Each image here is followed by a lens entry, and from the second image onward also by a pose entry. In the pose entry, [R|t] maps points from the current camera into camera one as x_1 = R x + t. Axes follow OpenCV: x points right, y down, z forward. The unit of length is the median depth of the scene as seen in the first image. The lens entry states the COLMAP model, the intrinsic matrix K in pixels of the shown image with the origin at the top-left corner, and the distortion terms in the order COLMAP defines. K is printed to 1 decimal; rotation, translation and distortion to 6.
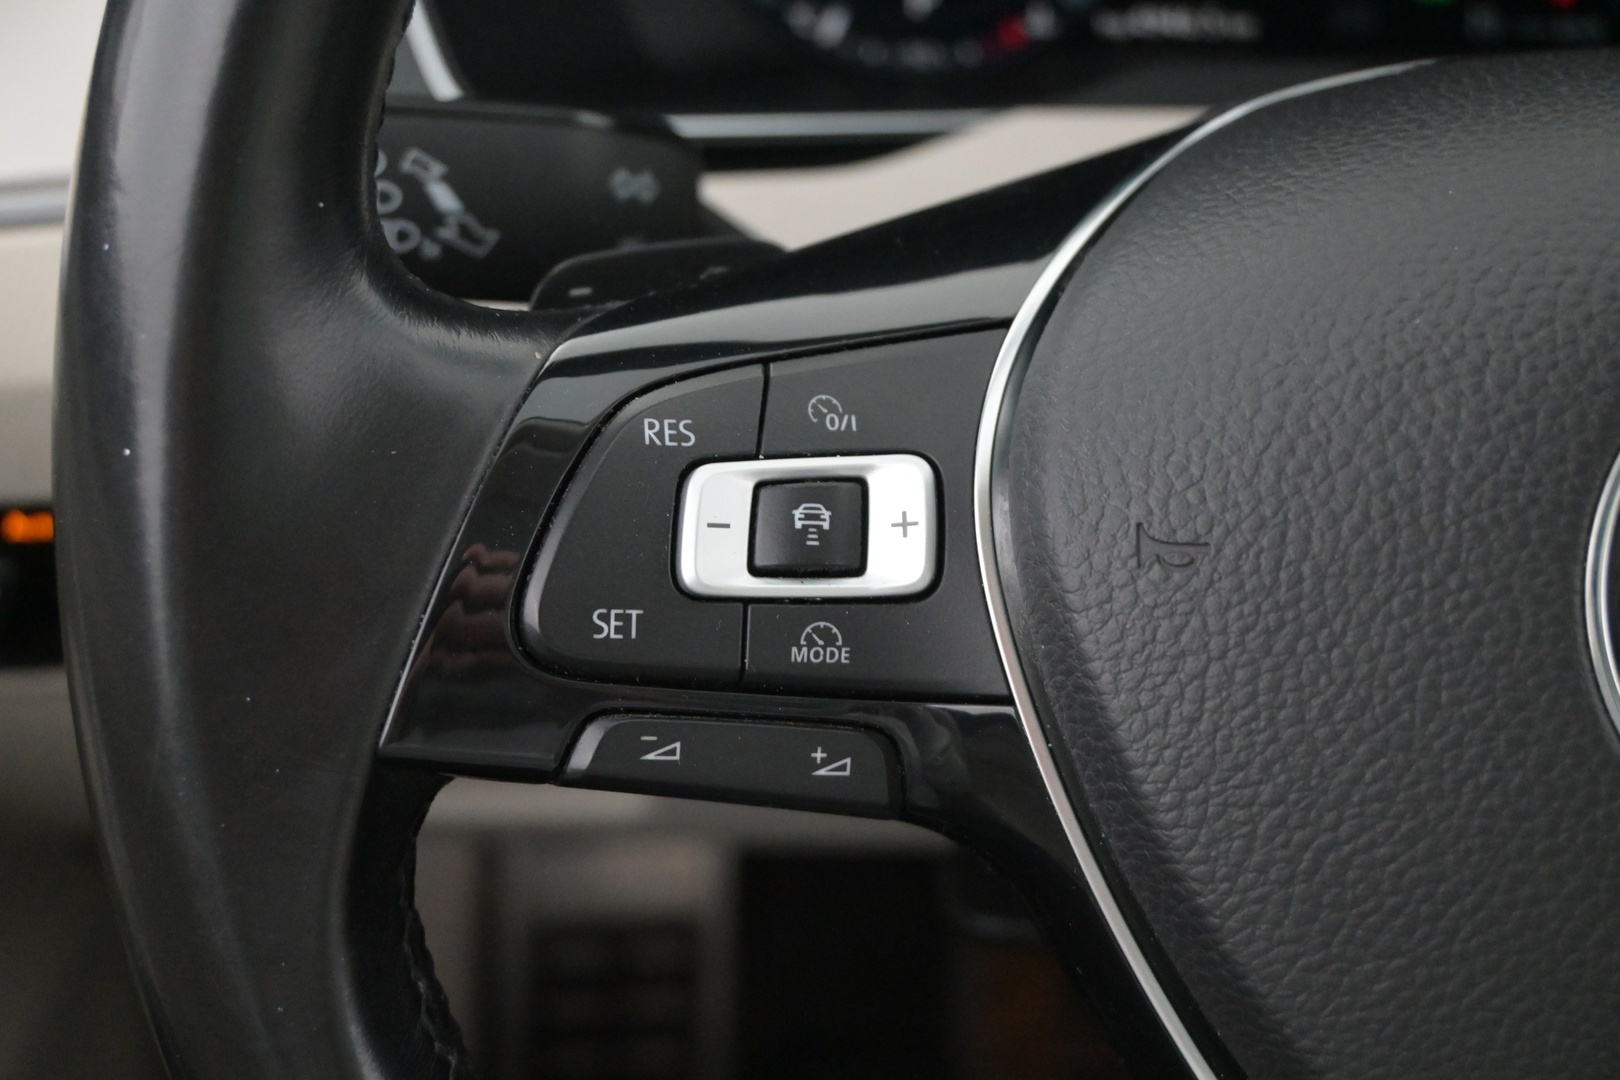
lens RADIAL K [[2113.7, 0, 810.0], [0, 2113.7, 540.0], [0, 0, 1]] dist [-0.099589, -0.009142]
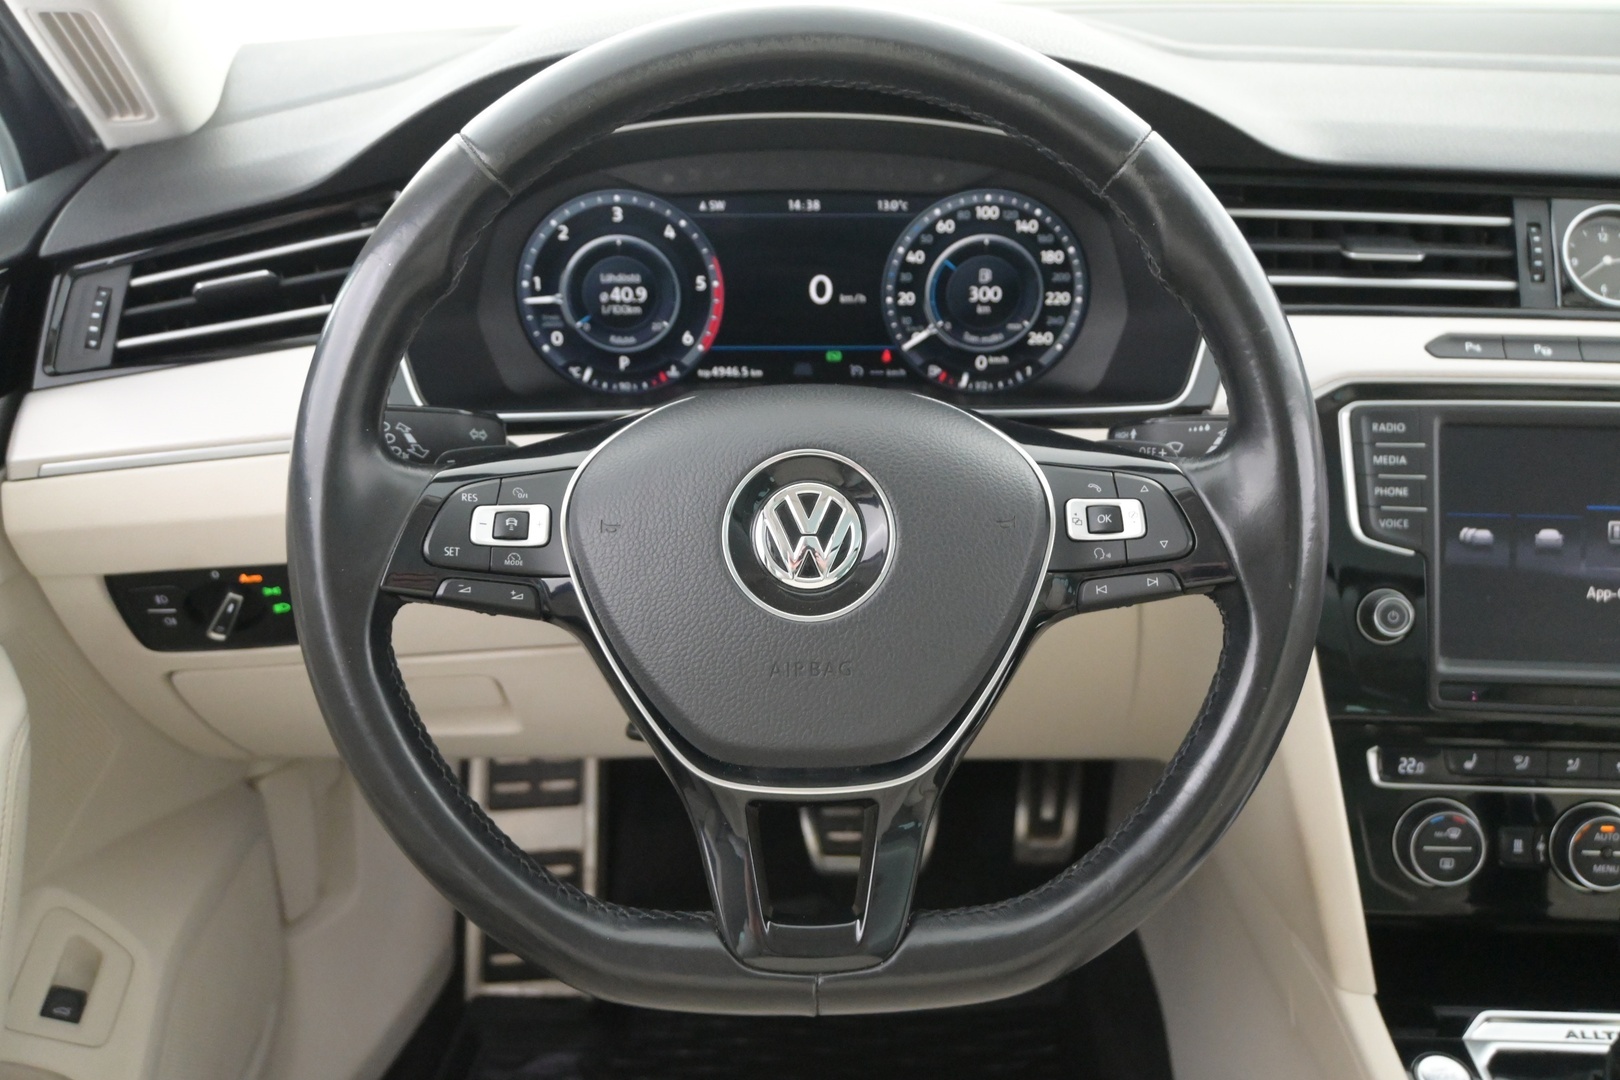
lens RADIAL K [[1613.1, 0, 810.0], [0, 1613.1, 540.0], [0, 0, 1]] dist [-0.001248, -0.005717]
pose [[0.998689, -0.001579, 0.051159, 0.345919], [0.008096, 0.991814, -0.127437, 0.350535], [-0.050539, 0.127684, 0.990526, -1.583394]]
